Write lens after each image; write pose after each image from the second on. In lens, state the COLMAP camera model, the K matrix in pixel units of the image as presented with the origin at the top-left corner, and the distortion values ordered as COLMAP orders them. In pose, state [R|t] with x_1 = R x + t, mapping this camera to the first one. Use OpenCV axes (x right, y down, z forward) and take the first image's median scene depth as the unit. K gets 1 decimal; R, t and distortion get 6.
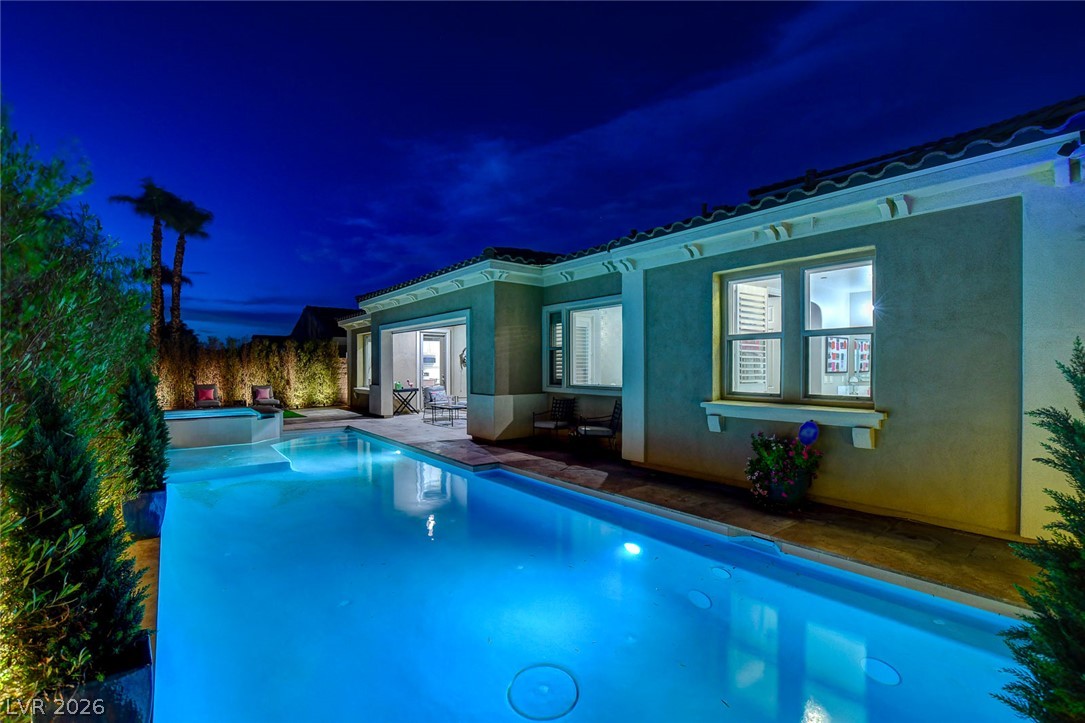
lens RADIAL K [[483.3, 0, 548.2], [0, 483.3, 368.1], [0, 0, 1]] dist [-0.037987, 0.000297]
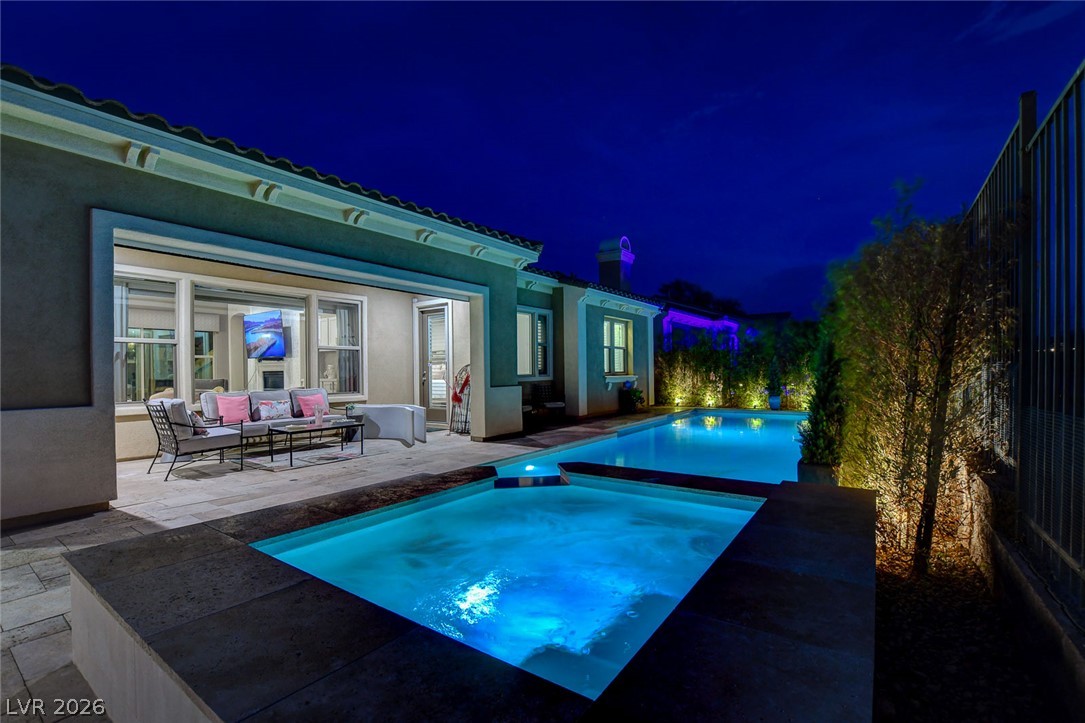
lens RADIAL K [[483.3, 0, 548.2], [0, 483.3, 368.1], [0, 0, 1]] dist [-0.037987, 0.000297]
pose [[-0.281282, 0.003124, 0.959620, -1.649776], [0.004946, 0.999986, -0.001806, 0.035287], [-0.959613, 0.004238, -0.281293, 1.870594]]
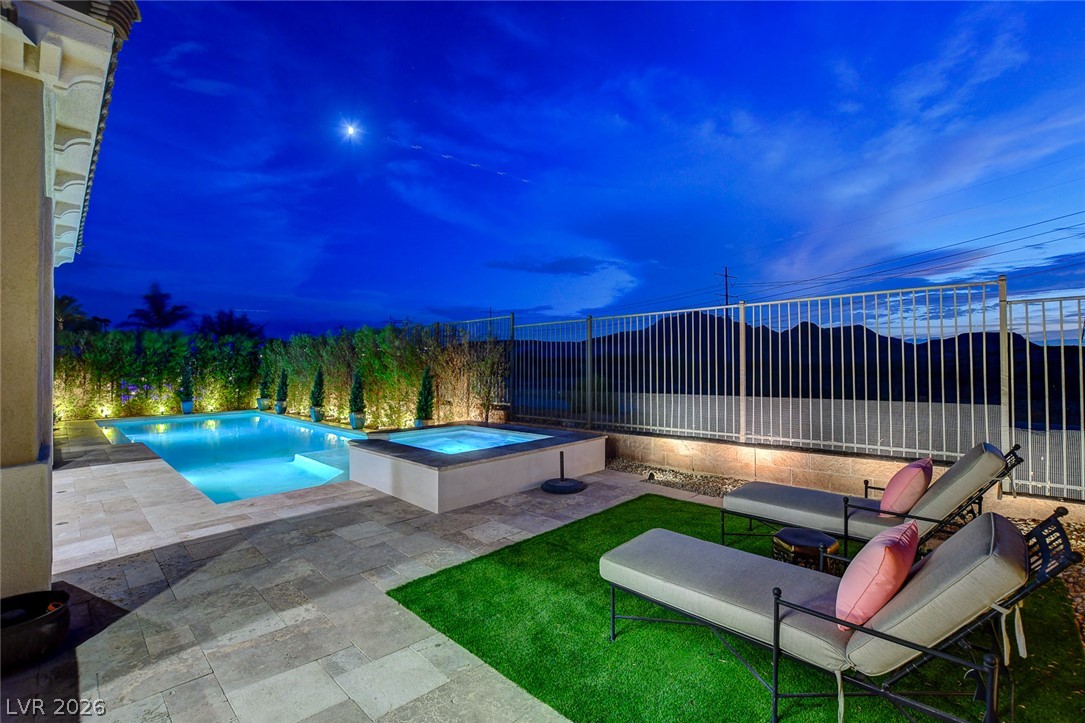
lens RADIAL K [[463.0, 0, 538.2], [0, 463.0, 355.2], [0, 0, 1]] dist [-0.035814, 0.000092]
pose [[-0.990699, 0.003388, -0.136028, -1.295749], [0.006846, 0.999665, -0.024963, -0.002834], [0.135898, -0.025662, -0.990390, 2.863266]]
